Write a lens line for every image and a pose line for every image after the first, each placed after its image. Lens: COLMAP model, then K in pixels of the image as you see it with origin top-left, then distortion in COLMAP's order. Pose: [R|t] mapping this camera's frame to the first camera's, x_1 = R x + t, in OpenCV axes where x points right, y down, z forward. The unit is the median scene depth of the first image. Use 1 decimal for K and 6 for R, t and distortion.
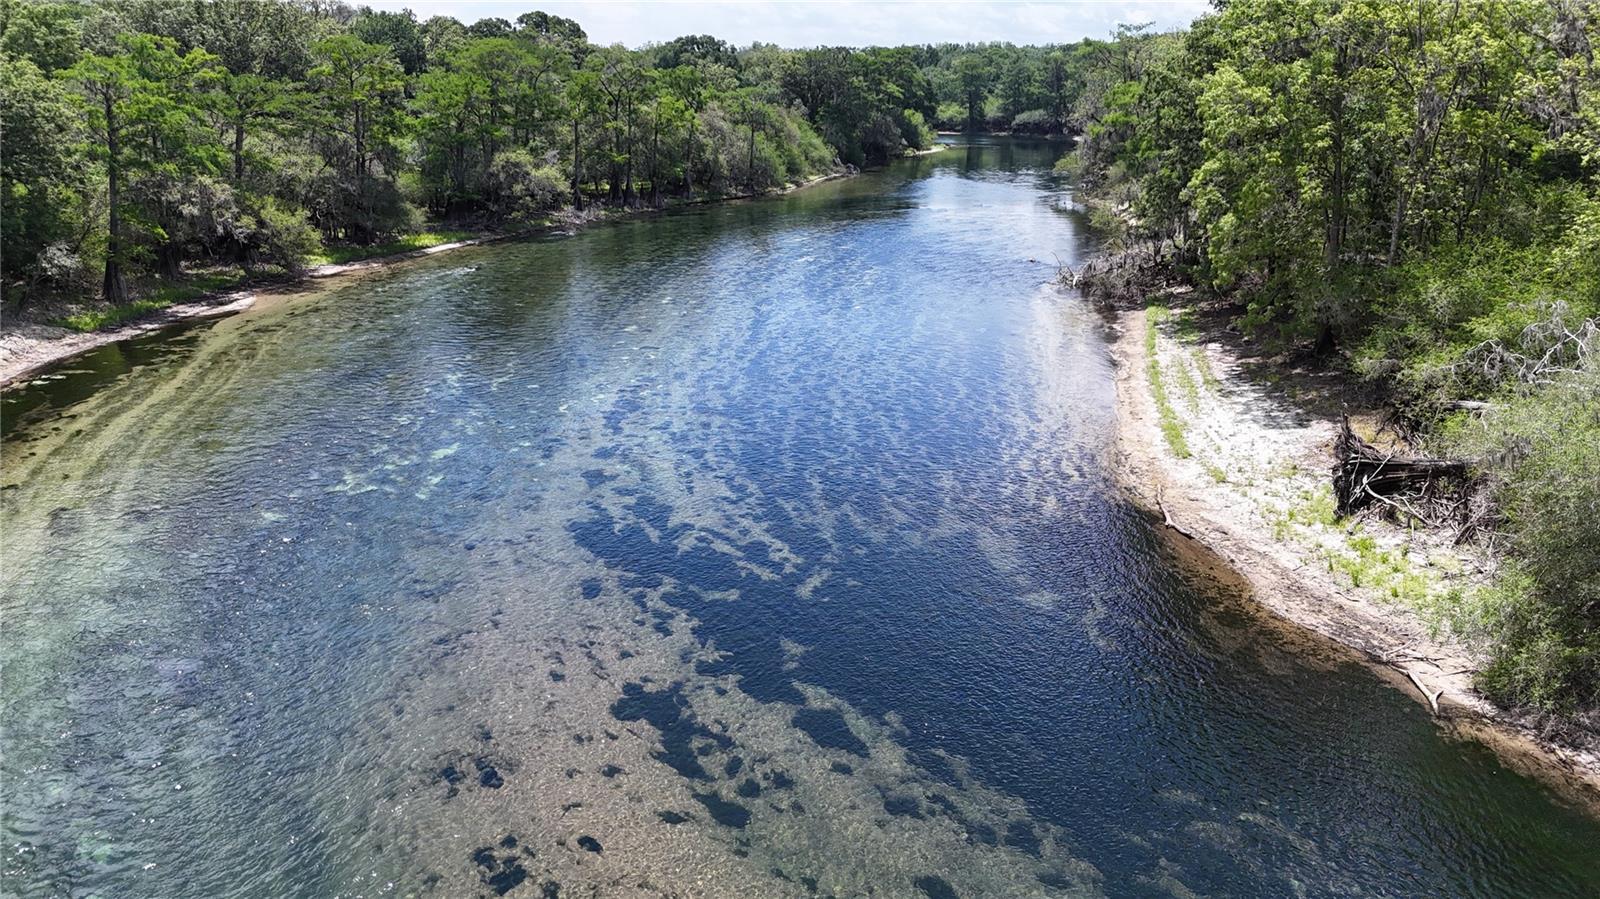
lens RADIAL K [[1156.2, 0, 794.7], [0, 1156.2, 452.1], [0, 0, 1]] dist [0.057607, -0.026933]
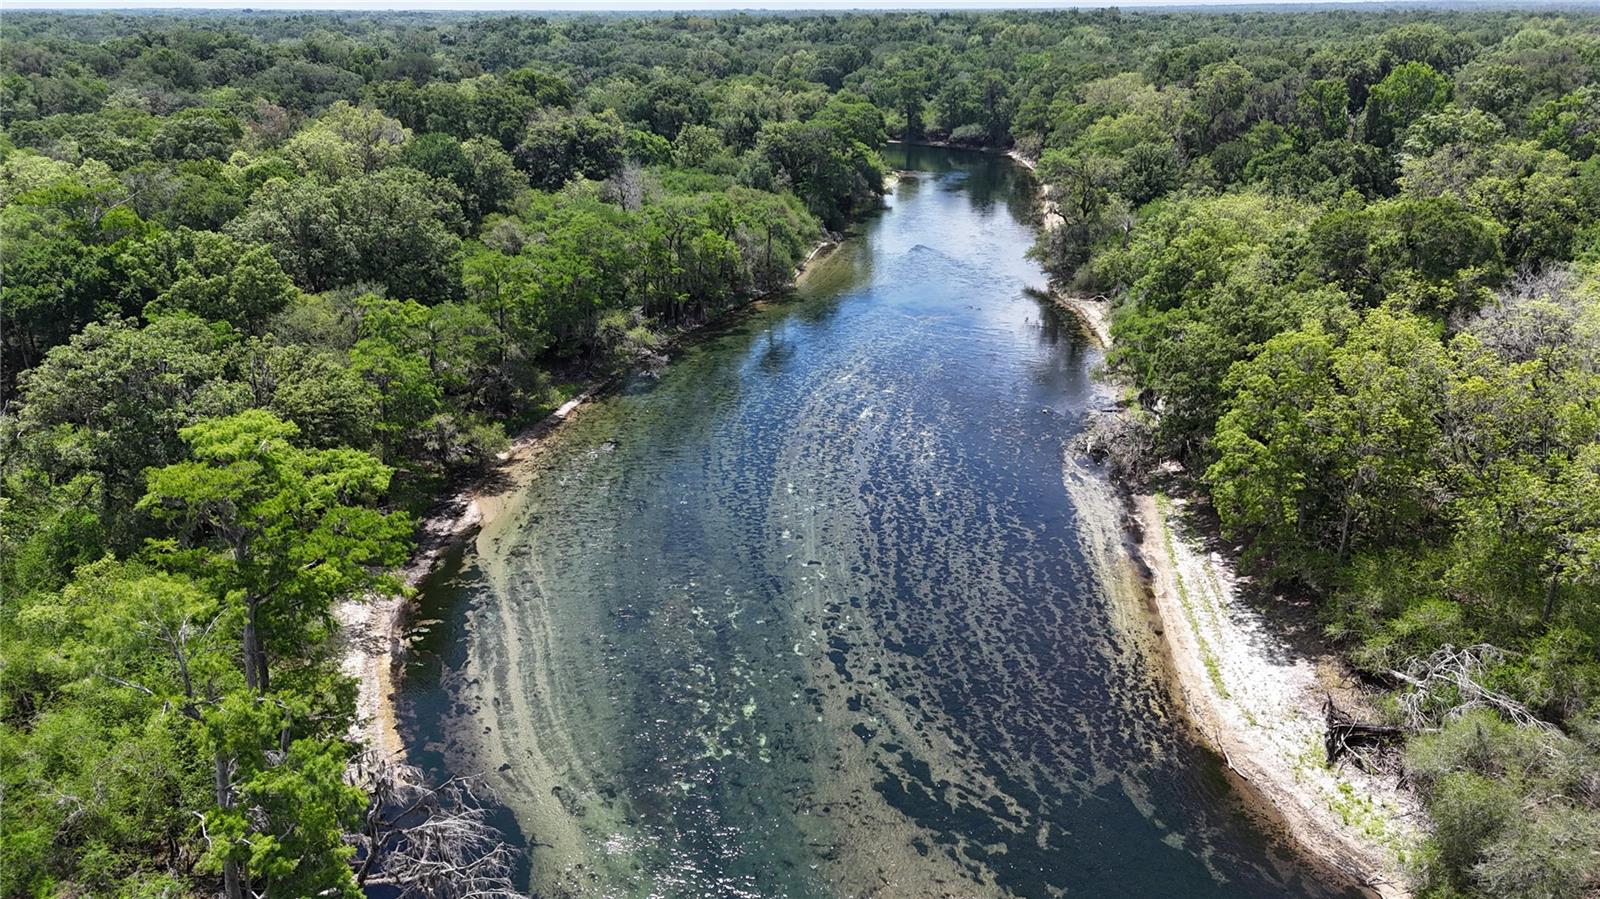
lens RADIAL K [[1156.2, 0, 791.5], [0, 1156.2, 434.4], [0, 0, 1]] dist [0.057607, -0.026933]
pose [[0.996596, -0.037619, 0.073353, -0.388143], [0.034407, 0.998414, 0.044571, -0.479795], [-0.074913, -0.041896, 0.996310, -0.574856]]
